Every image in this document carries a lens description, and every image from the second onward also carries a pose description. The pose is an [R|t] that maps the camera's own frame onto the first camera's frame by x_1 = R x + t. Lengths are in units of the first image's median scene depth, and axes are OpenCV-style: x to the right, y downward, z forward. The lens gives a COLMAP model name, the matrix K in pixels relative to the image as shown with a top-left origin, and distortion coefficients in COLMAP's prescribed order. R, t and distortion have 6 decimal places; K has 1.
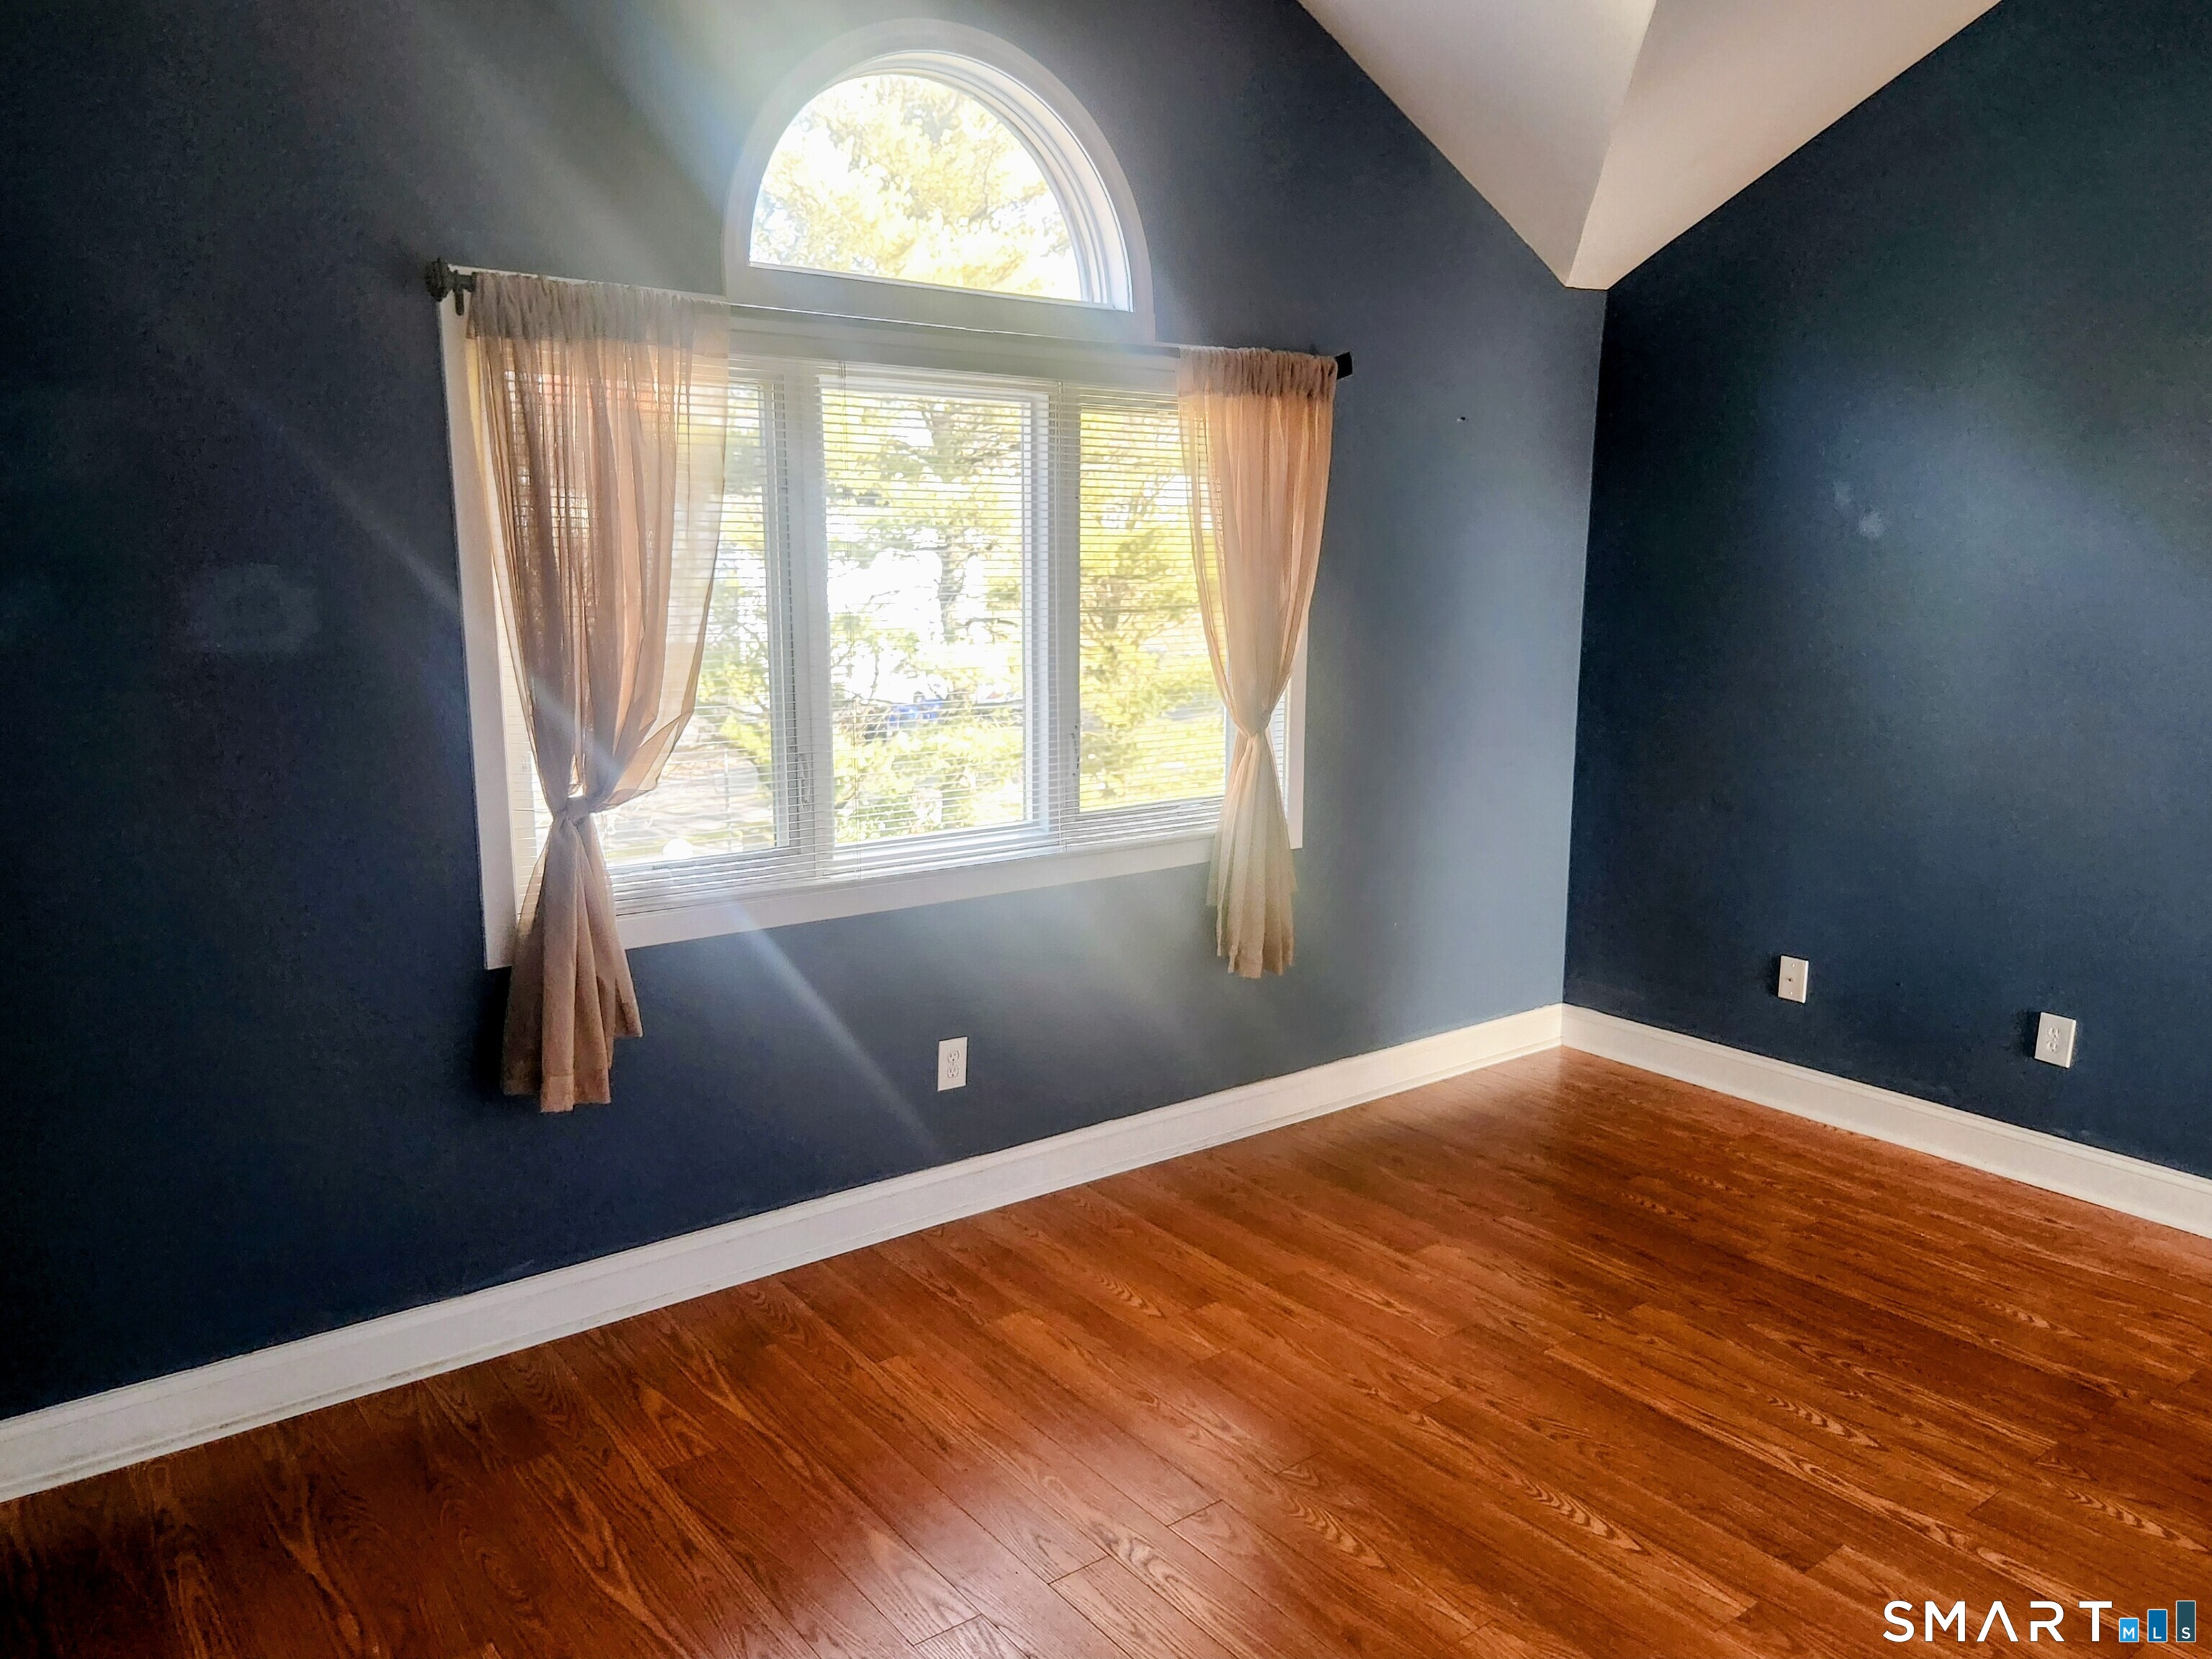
lens RADIAL K [[1590.5, 0, 1101.2], [0, 1590.5, 842.3], [0, 0, 1]] dist [0.080337, -0.070555]
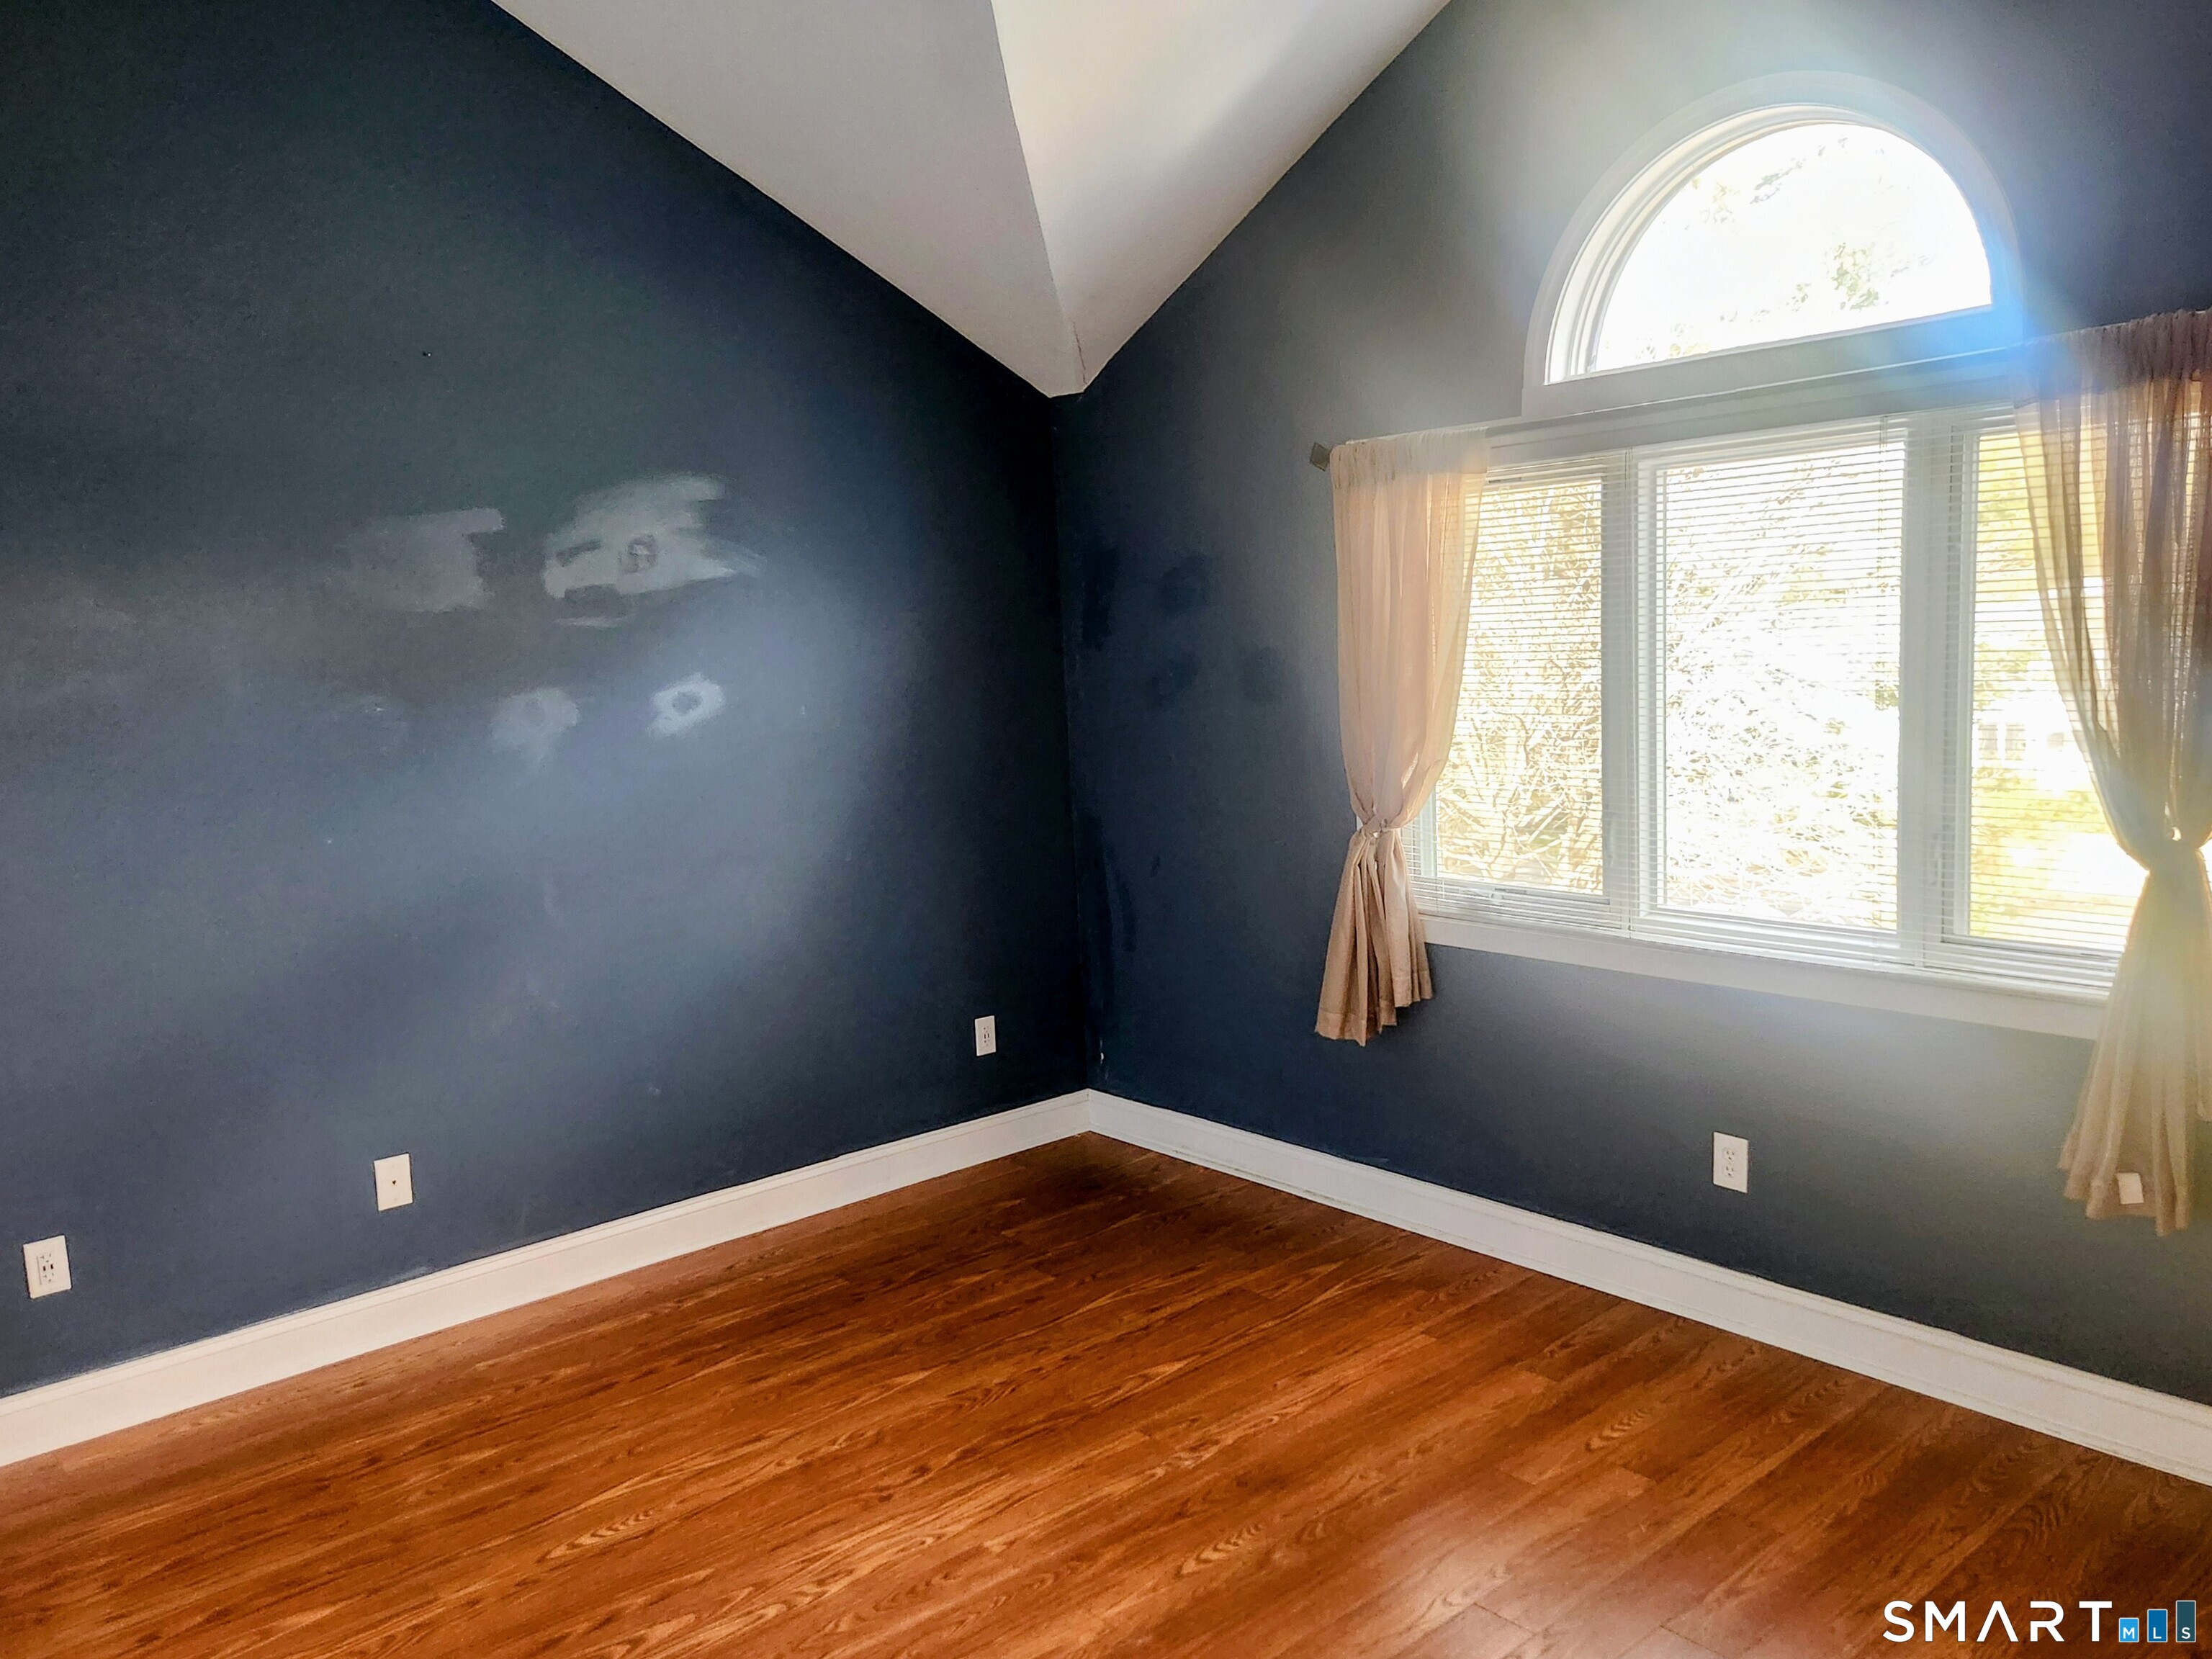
lens RADIAL K [[1590.5, 0, 1101.2], [0, 1590.5, 842.3], [0, 0, 1]] dist [0.080337, -0.070555]
pose [[0.081945, 0.121465, -0.989207, 0.835795], [-0.142809, 0.983734, 0.108963, -0.102242], [0.986352, 0.132338, 0.097959, 0.546523]]
